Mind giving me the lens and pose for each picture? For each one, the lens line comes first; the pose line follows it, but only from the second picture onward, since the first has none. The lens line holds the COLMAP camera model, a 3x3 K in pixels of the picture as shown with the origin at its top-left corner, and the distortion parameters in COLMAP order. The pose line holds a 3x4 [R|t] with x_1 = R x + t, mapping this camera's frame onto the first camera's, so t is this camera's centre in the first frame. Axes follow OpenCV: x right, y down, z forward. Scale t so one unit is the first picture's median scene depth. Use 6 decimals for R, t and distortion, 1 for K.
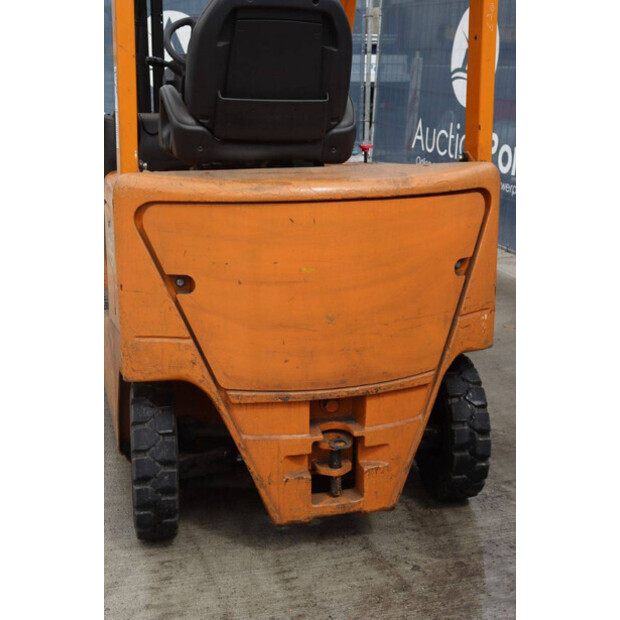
lens RADIAL K [[914.6, 0, 315.7], [0, 914.6, 306.5], [0, 0, 1]] dist [0.099460, 0.000000]
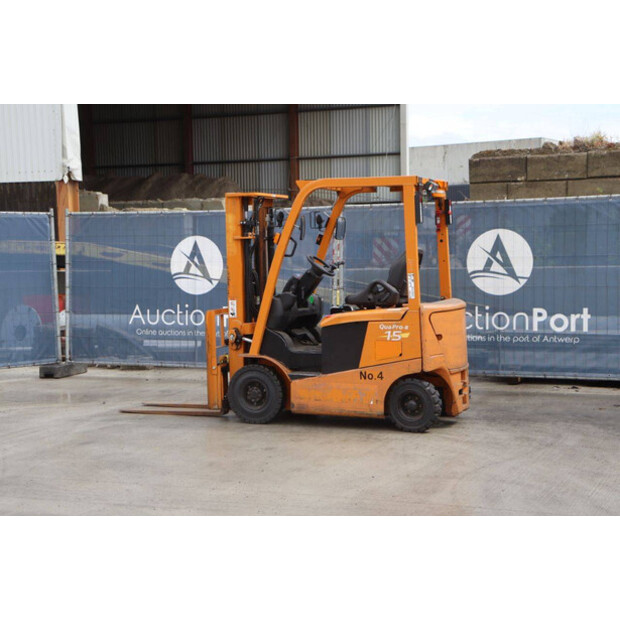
lens RADIAL K [[1066.9, 0, 312.7], [0, 1066.9, 321.1], [0, 0, 1]] dist [0.195881, 0.000000]
pose [[0.629164, -0.071927, 0.773937, -3.083045], [0.225072, 0.969910, -0.092830, 0.156739], [-0.743973, 0.232597, 0.626421, -0.957979]]
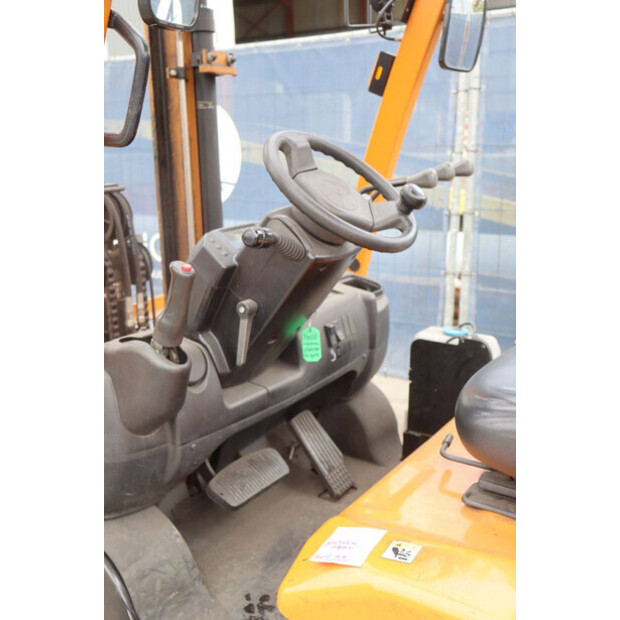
lens RADIAL K [[687.0, 0, 308.5], [0, 687.0, 308.6], [0, 0, 1]] dist [-0.027133, 0.000000]
pose [[0.779441, -0.175429, 0.601412, -0.465006], [0.186309, 0.981468, 0.044829, -0.319648], [-0.598131, 0.077107, 0.797681, 0.971307]]
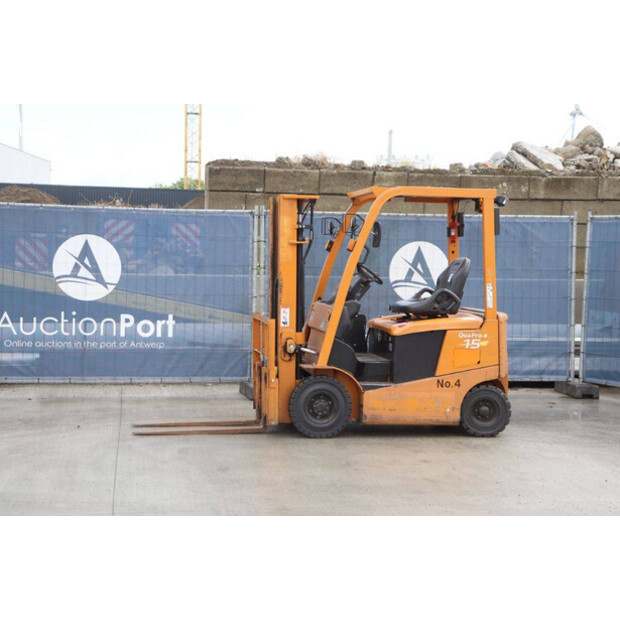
lens RADIAL K [[1066.9, 0, 310.1], [0, 1066.9, 321.3], [0, 0, 1]] dist [0.195881, 0.000000]
pose [[0.126447, -0.068852, 0.989581, -3.836146], [0.244526, 0.968968, 0.036172, -0.395664], [-0.961363, 0.237405, 0.139359, 1.038761]]
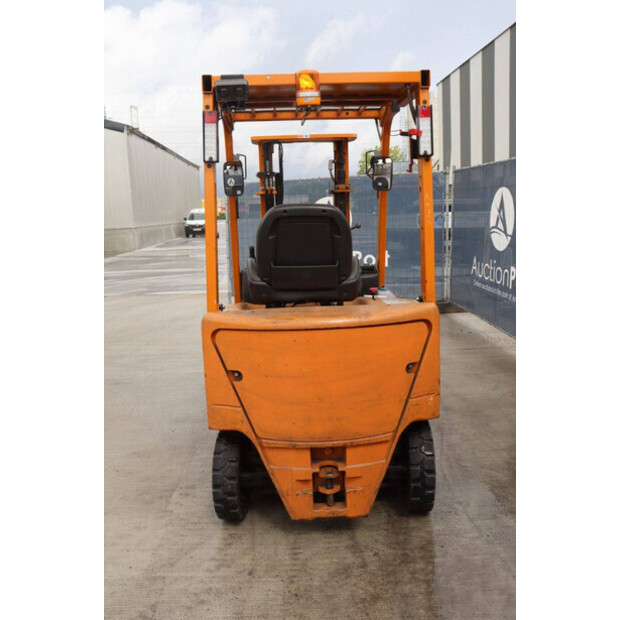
lens RADIAL K [[570.8, 0, 307.7], [0, 570.8, 310.0], [0, 0, 1]] dist [-0.084876, 0.000000]
pose [[0.966267, 0.002748, -0.257527, 0.243614], [-0.026162, 0.995818, -0.087537, -0.053339], [0.256209, 0.091321, 0.962298, -0.014132]]
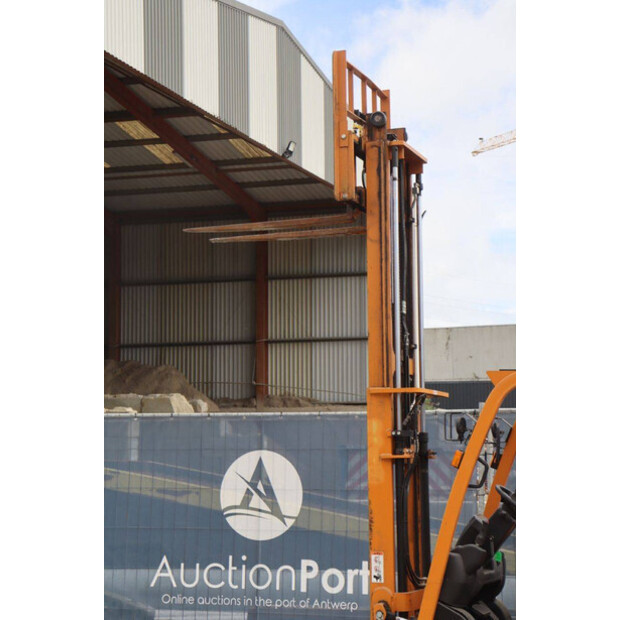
lens RADIAL K [[1453.4, 0, 307.3], [0, 1453.4, 312.7], [0, 0, 1]] dist [0.432935, 0.000000]
pose [[0.595924, 0.071517, 0.799850, -3.131635], [0.219197, 0.943717, -0.247692, -0.055899], [-0.772546, 0.322930, 0.546707, -0.273912]]
